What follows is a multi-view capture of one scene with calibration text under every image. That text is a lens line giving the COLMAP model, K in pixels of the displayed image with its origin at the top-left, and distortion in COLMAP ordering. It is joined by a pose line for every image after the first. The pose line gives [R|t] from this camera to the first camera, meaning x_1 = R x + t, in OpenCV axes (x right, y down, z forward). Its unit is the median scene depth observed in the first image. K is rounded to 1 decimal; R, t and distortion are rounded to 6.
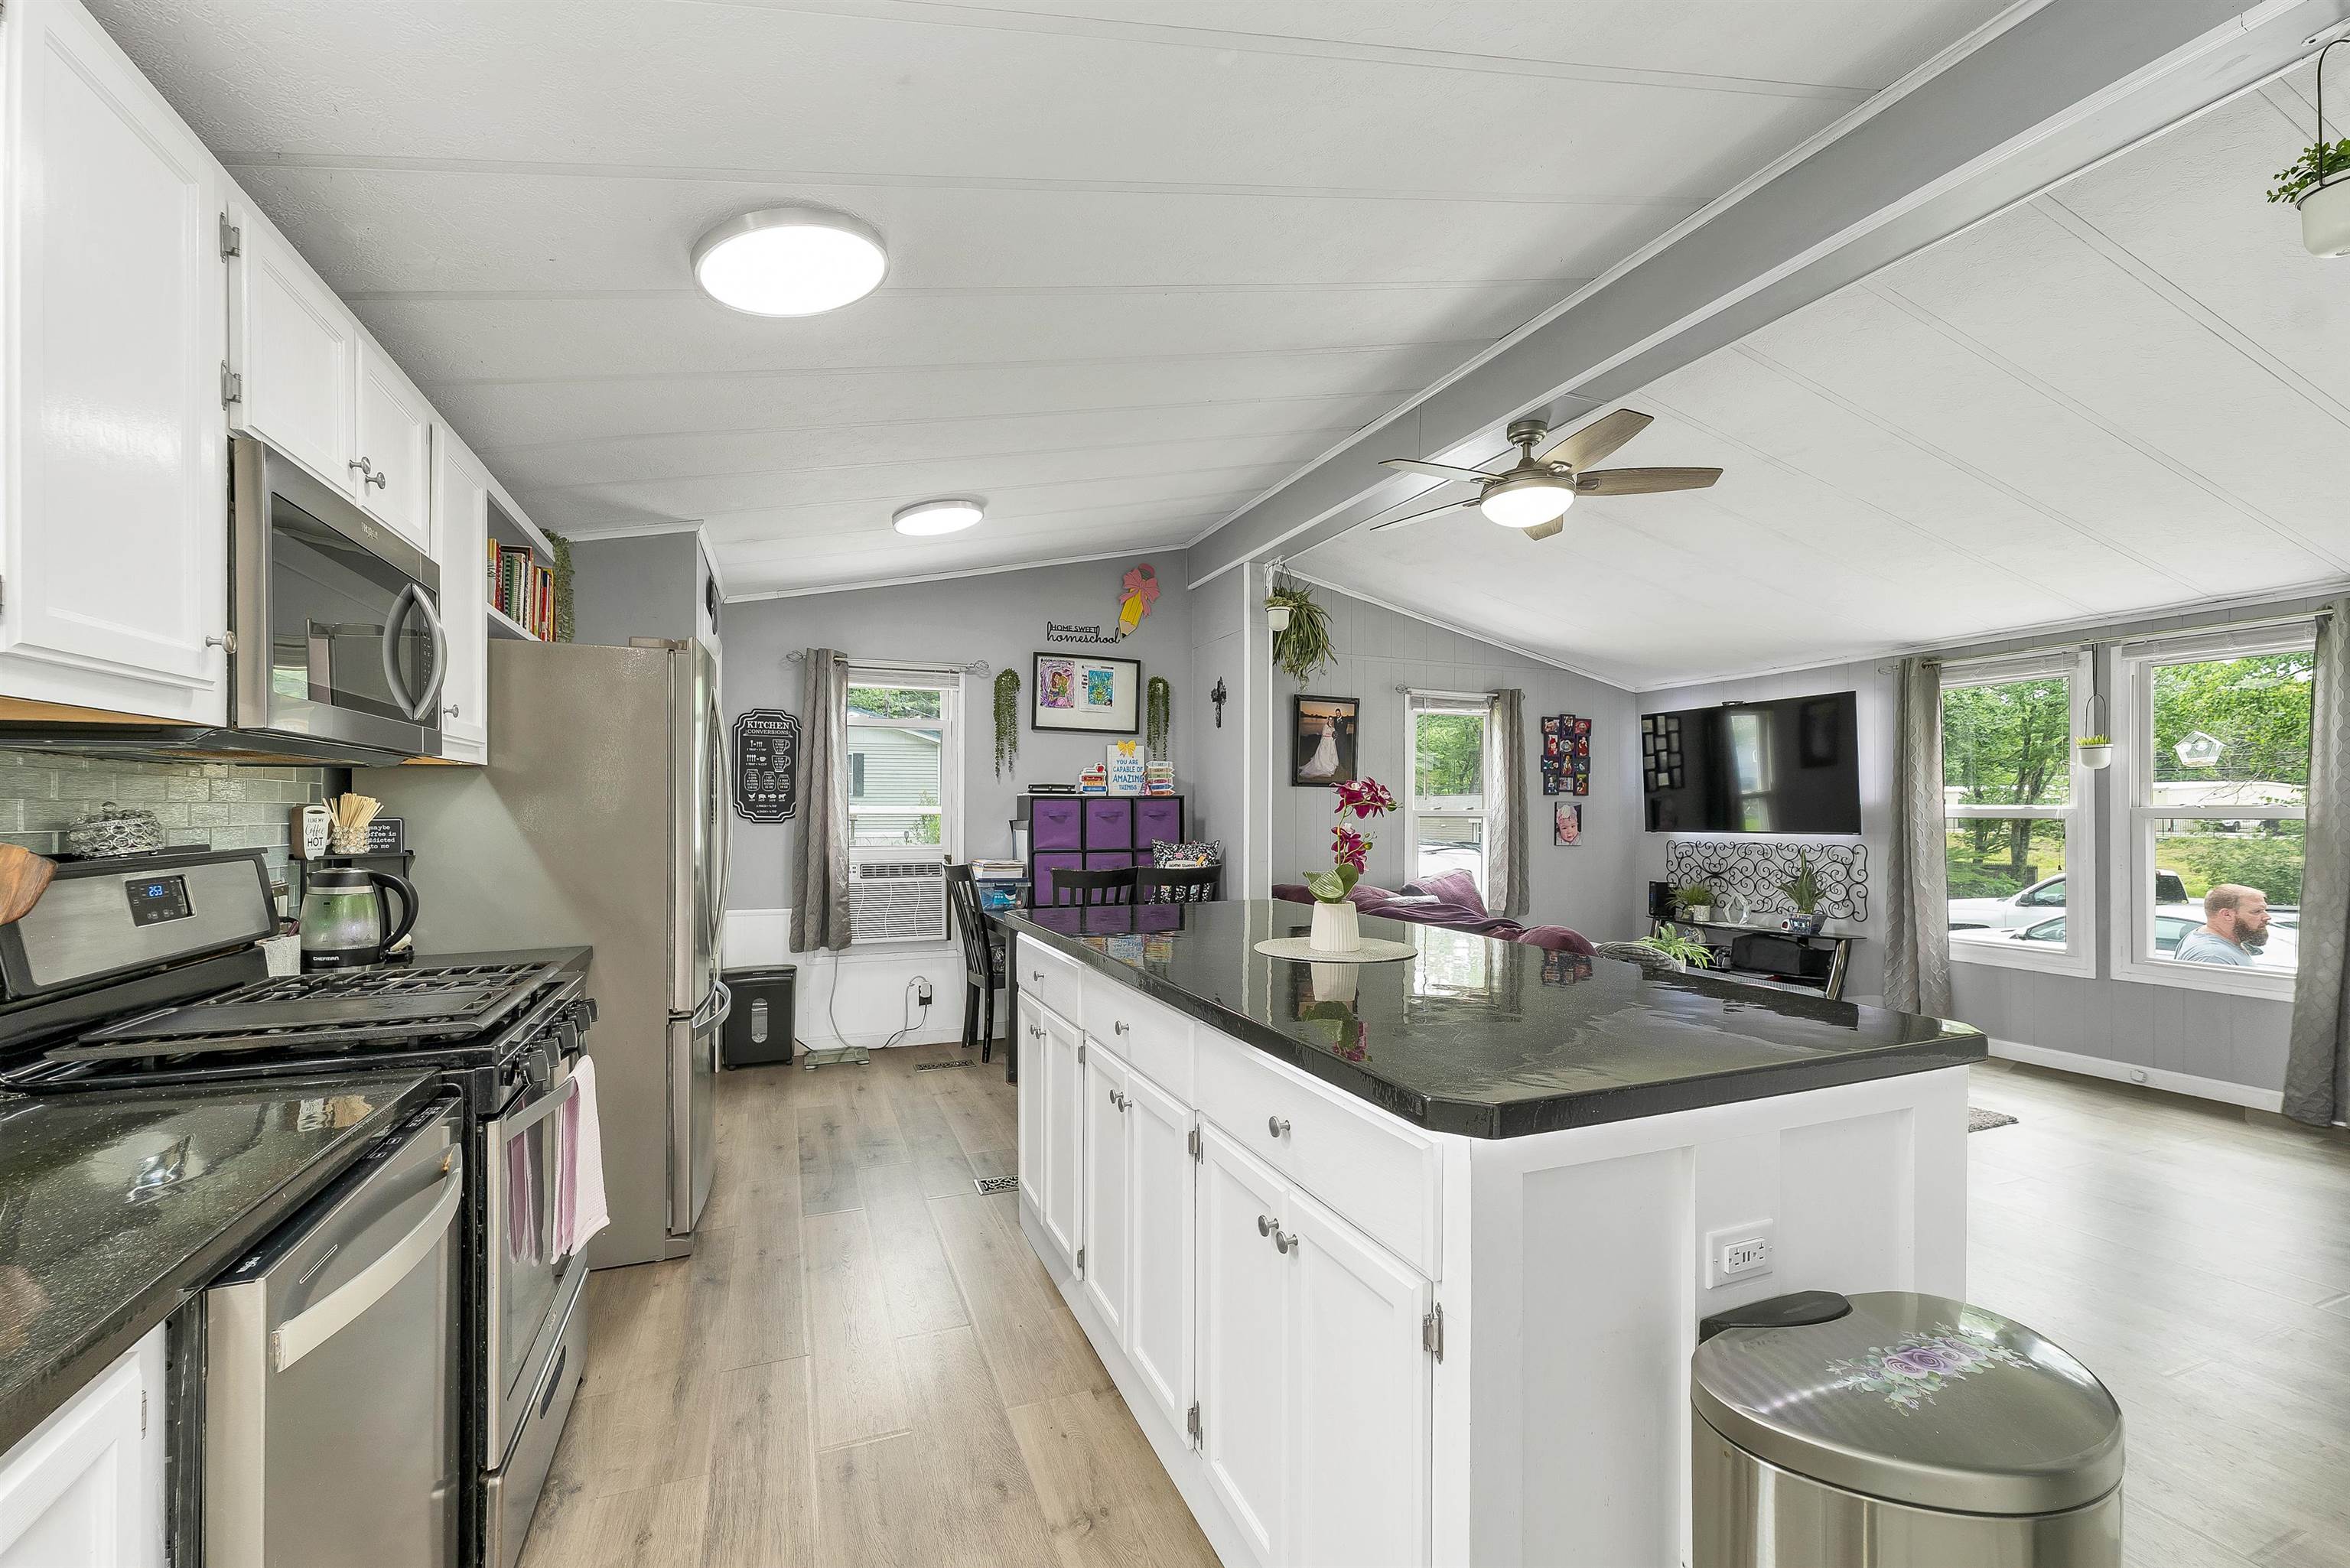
lens RADIAL K [[971.5, 0, 1166.2], [0, 971.5, 809.6], [0, 0, 1]] dist [0.000920, 0.000301]
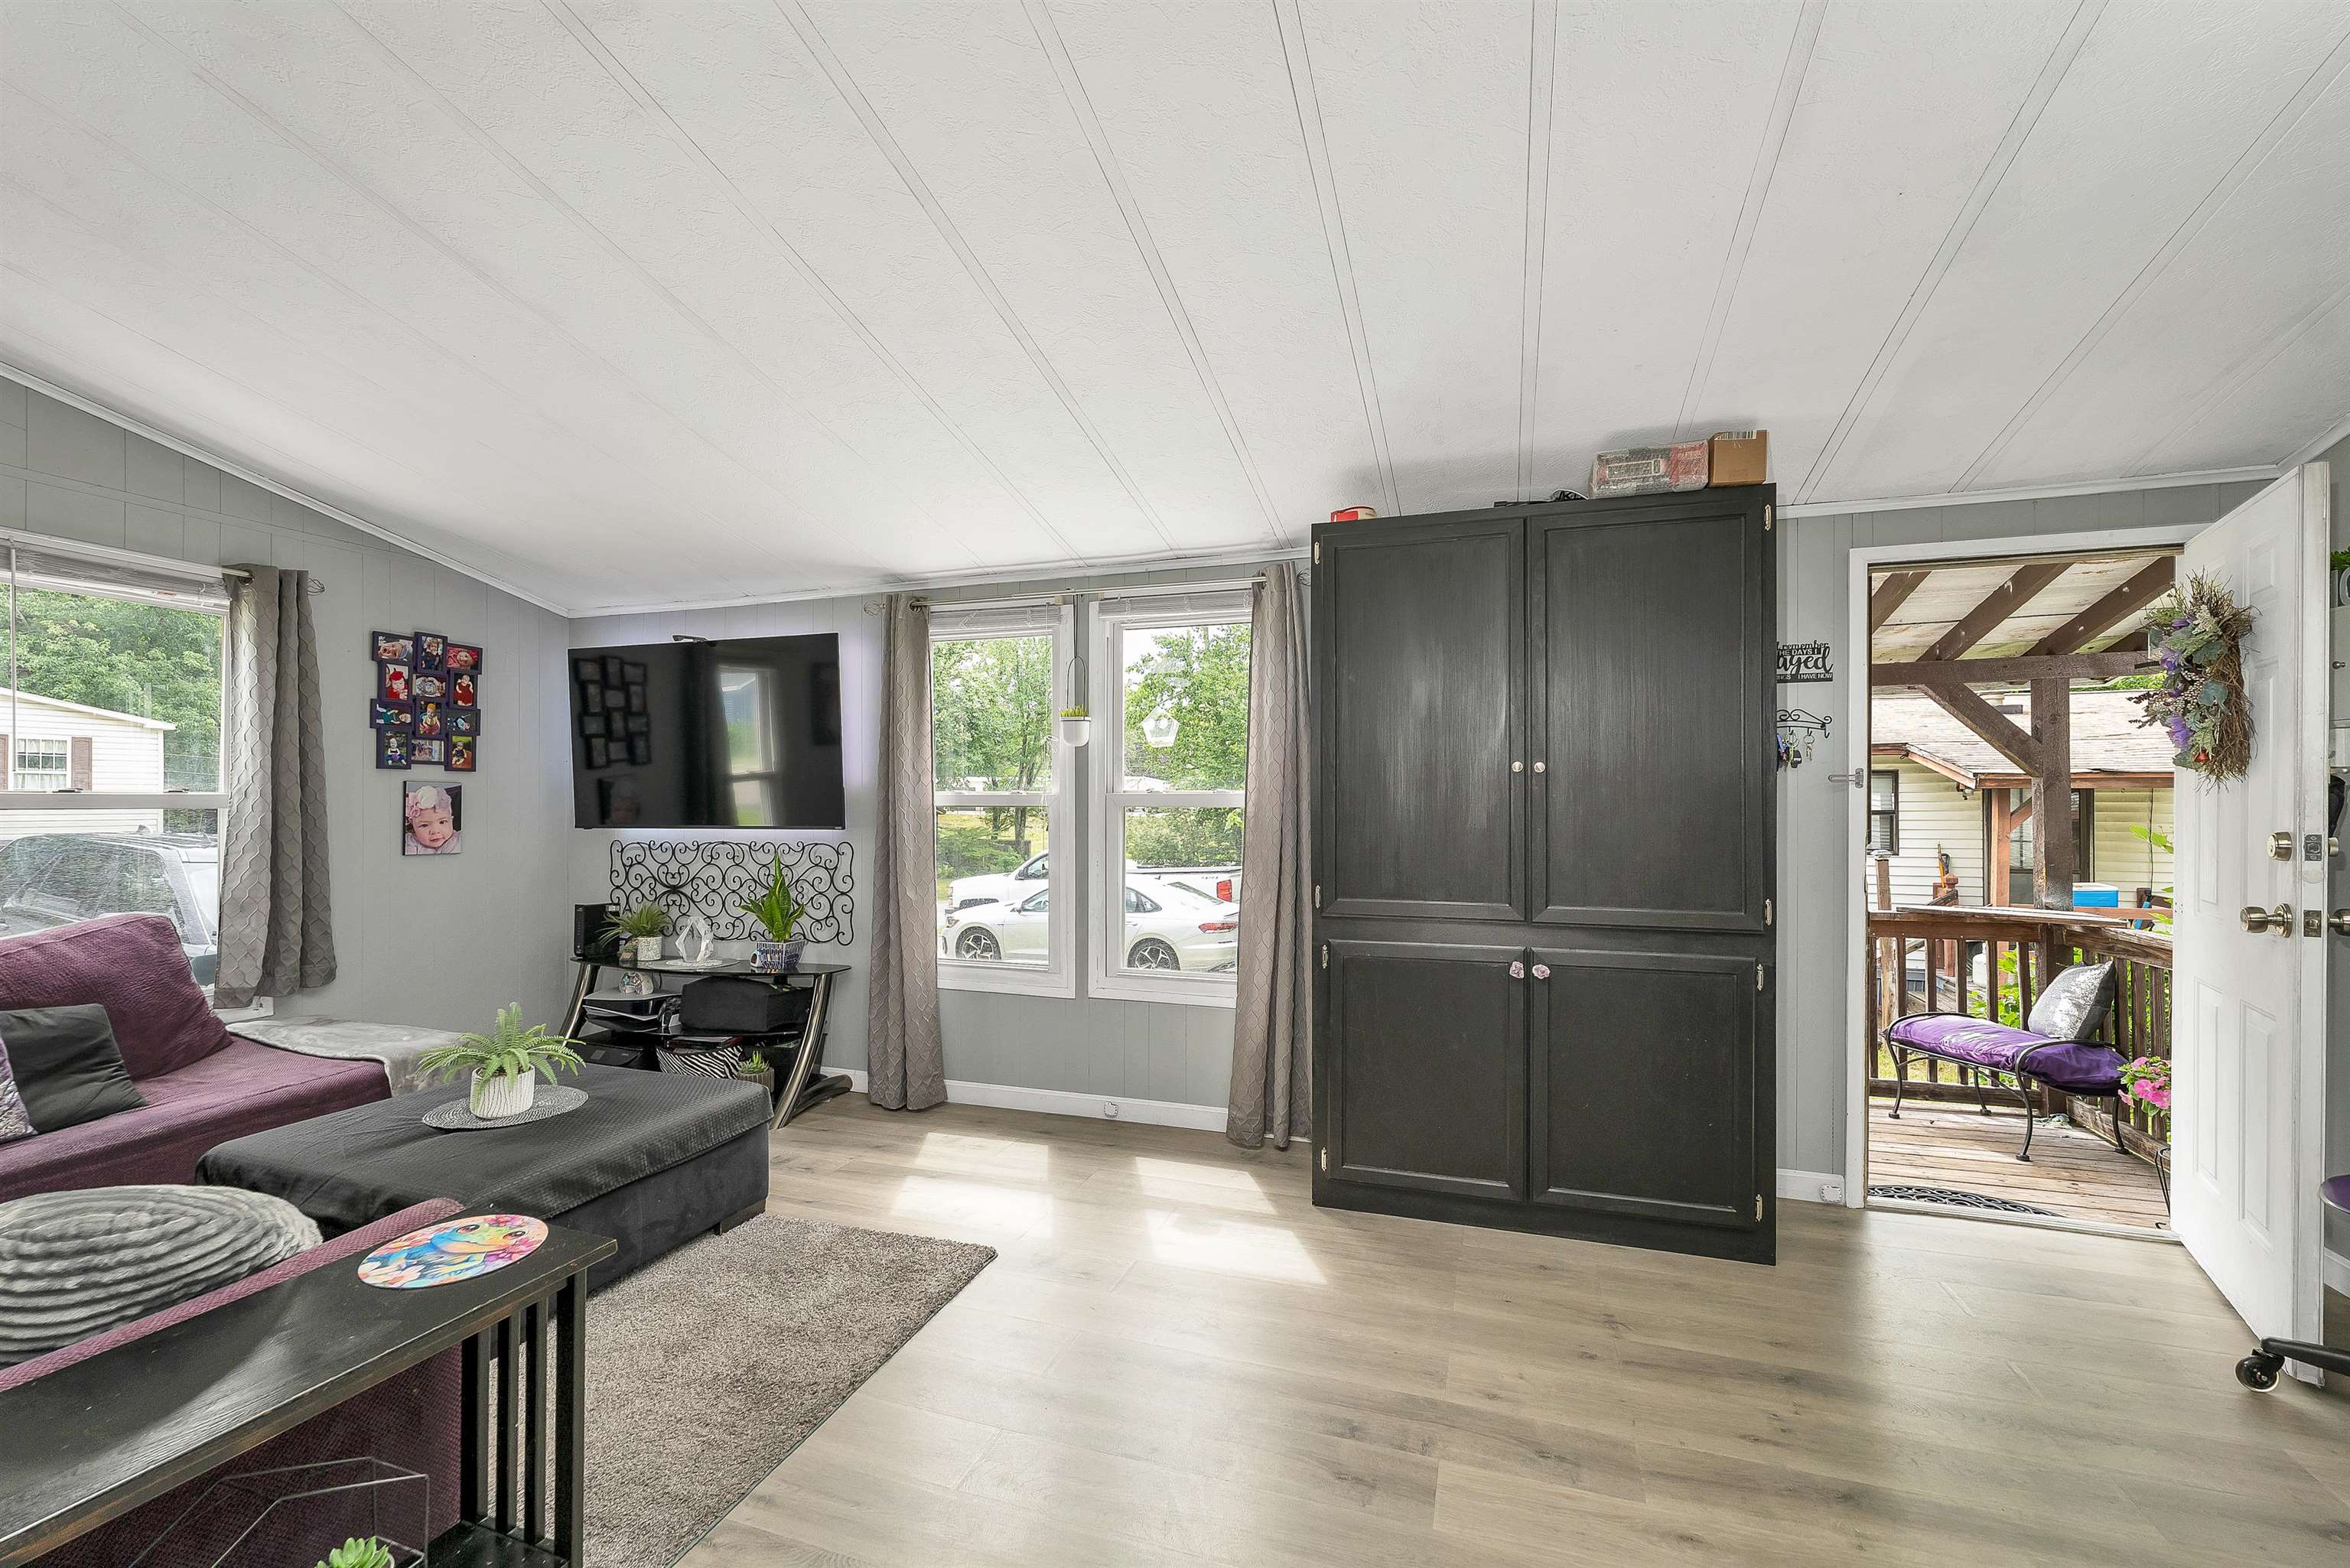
lens RADIAL K [[975.9, 0, 1165.9], [0, 975.9, 800.3], [0, 0, 1]] dist [0.001514, 0.000075]
pose [[0.646860, -0.001581, 0.762608, 0.279351], [-0.002443, 0.999988, 0.004146, 0.000291], [-0.762605, -0.004545, 0.646848, 0.303685]]
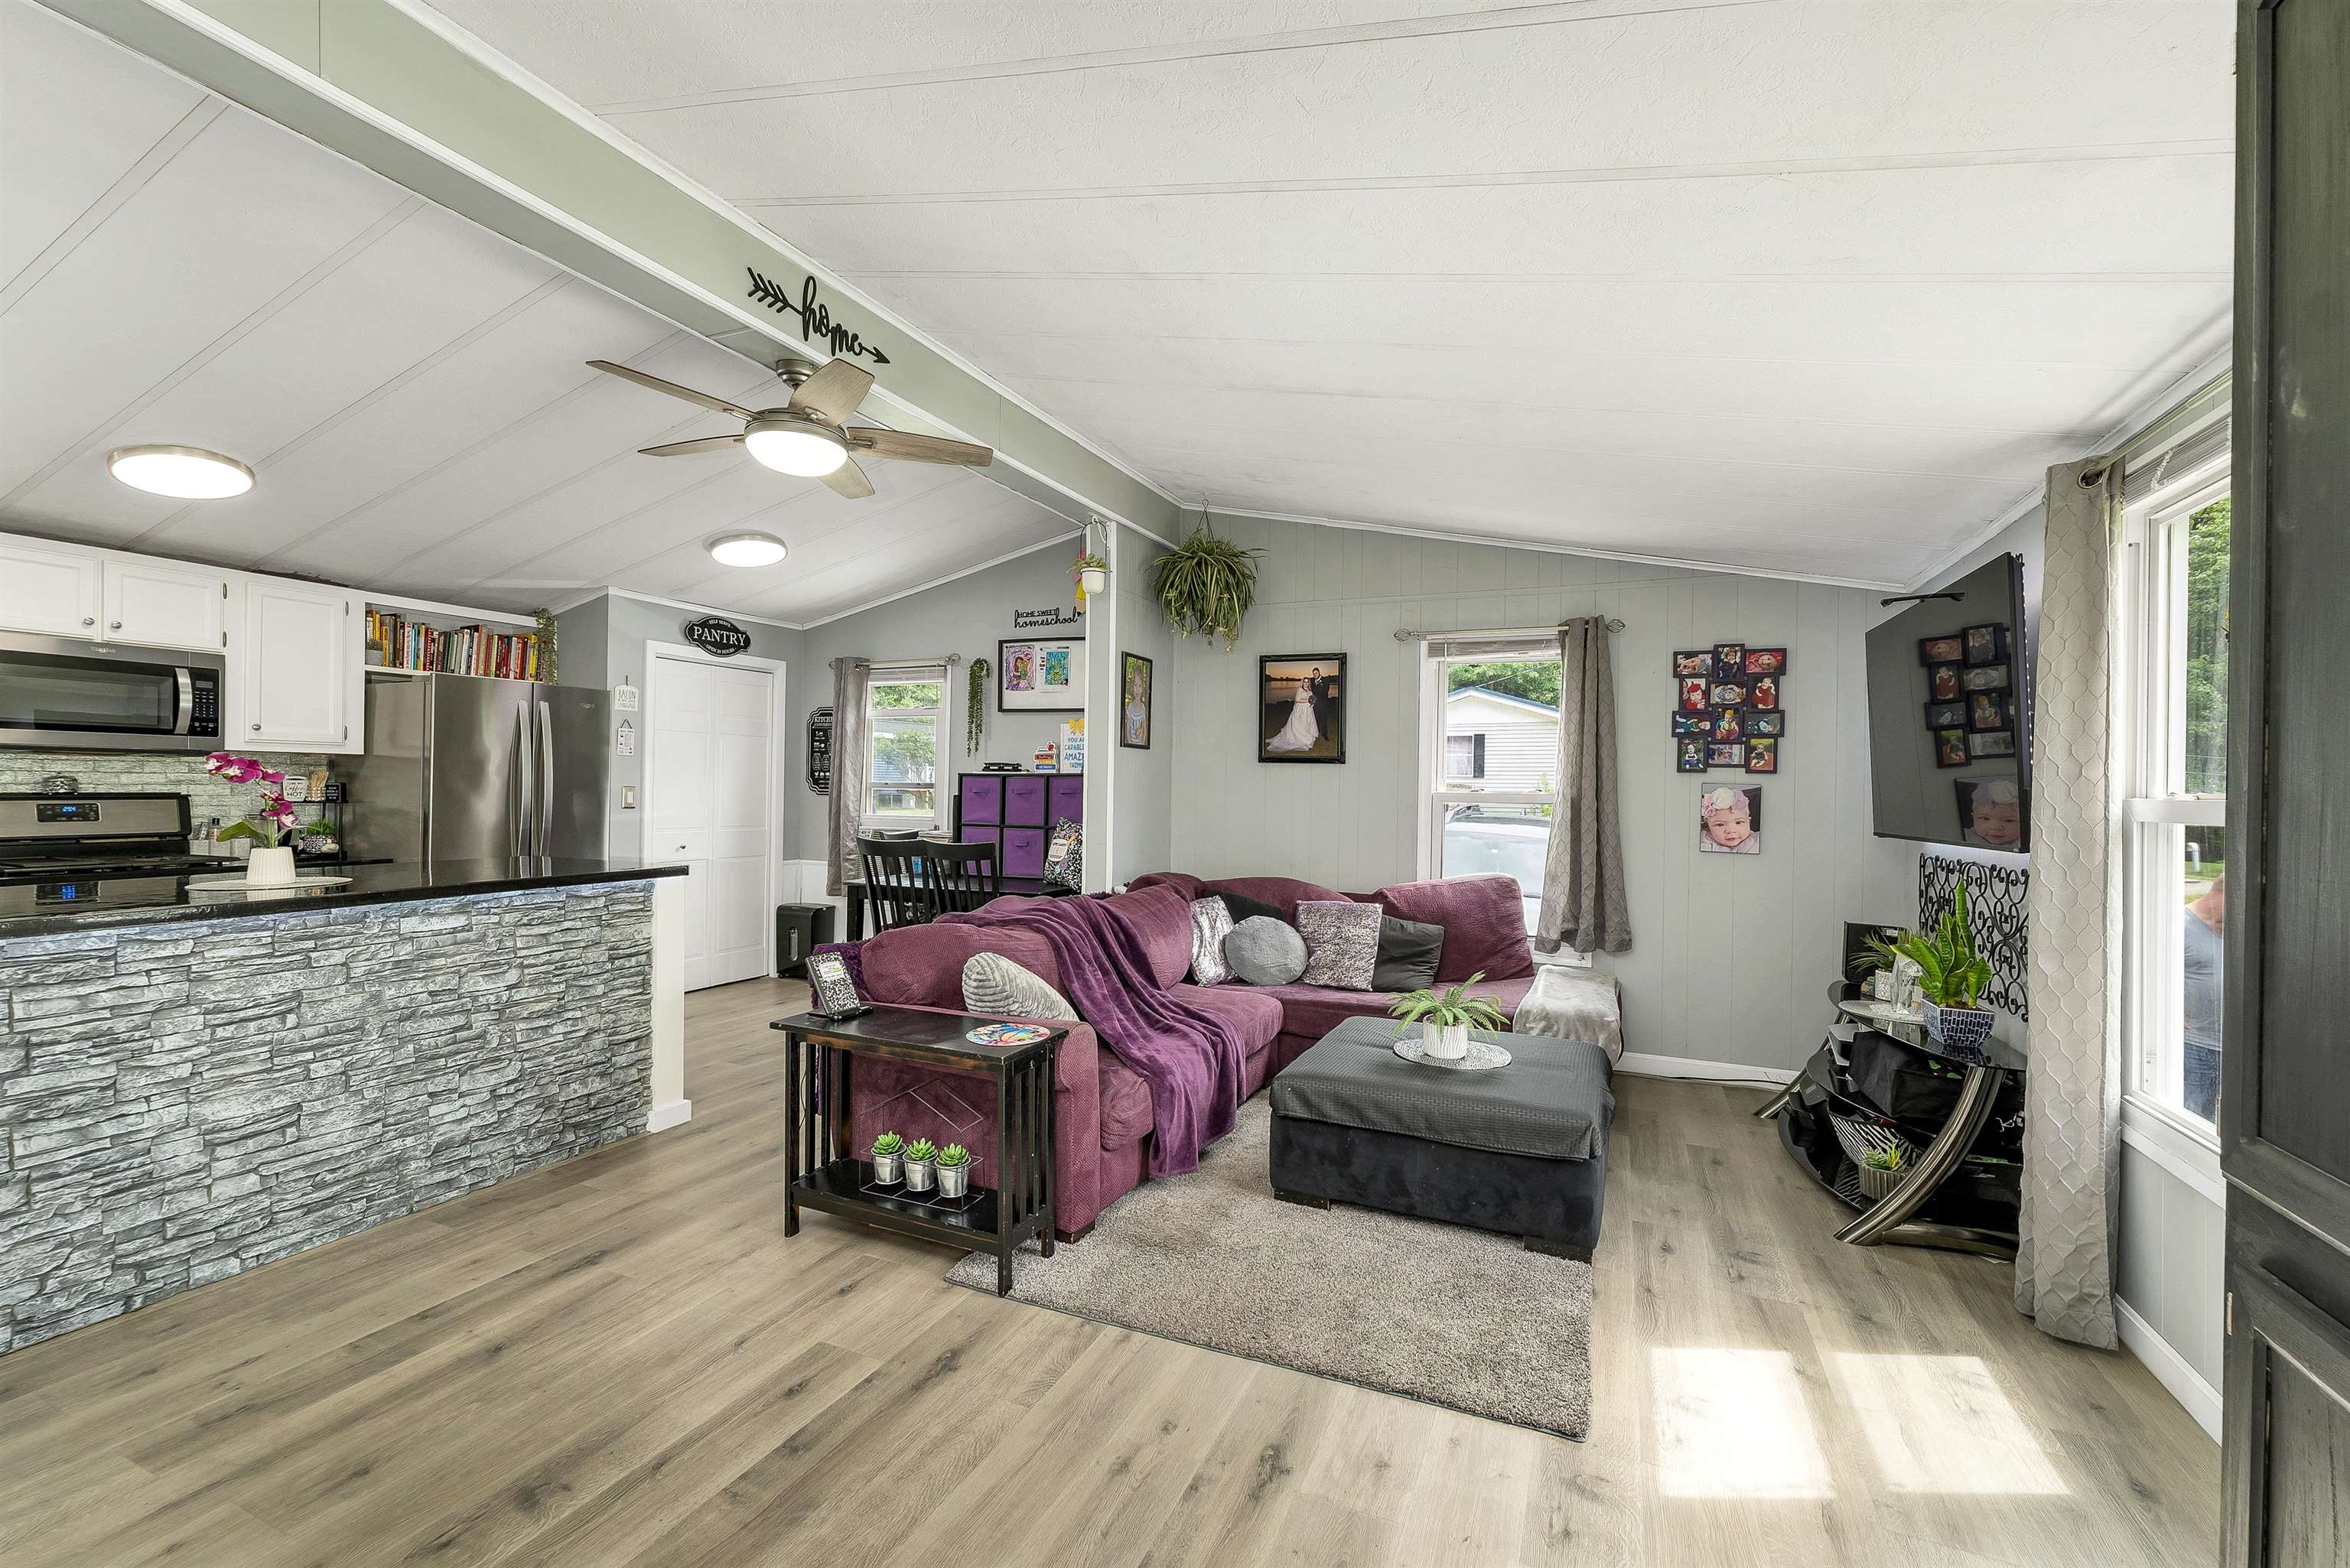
lens RADIAL K [[992.2, 0, 1164.0], [0, 992.2, 786.9], [0, 0, 1]] dist [0.001512, -0.000172]
pose [[0.696648, 0.007861, -0.717370, 0.698775], [-0.011702, 0.999931, -0.000406, -0.001026], [0.717317, 0.008677, 0.696692, 0.325873]]
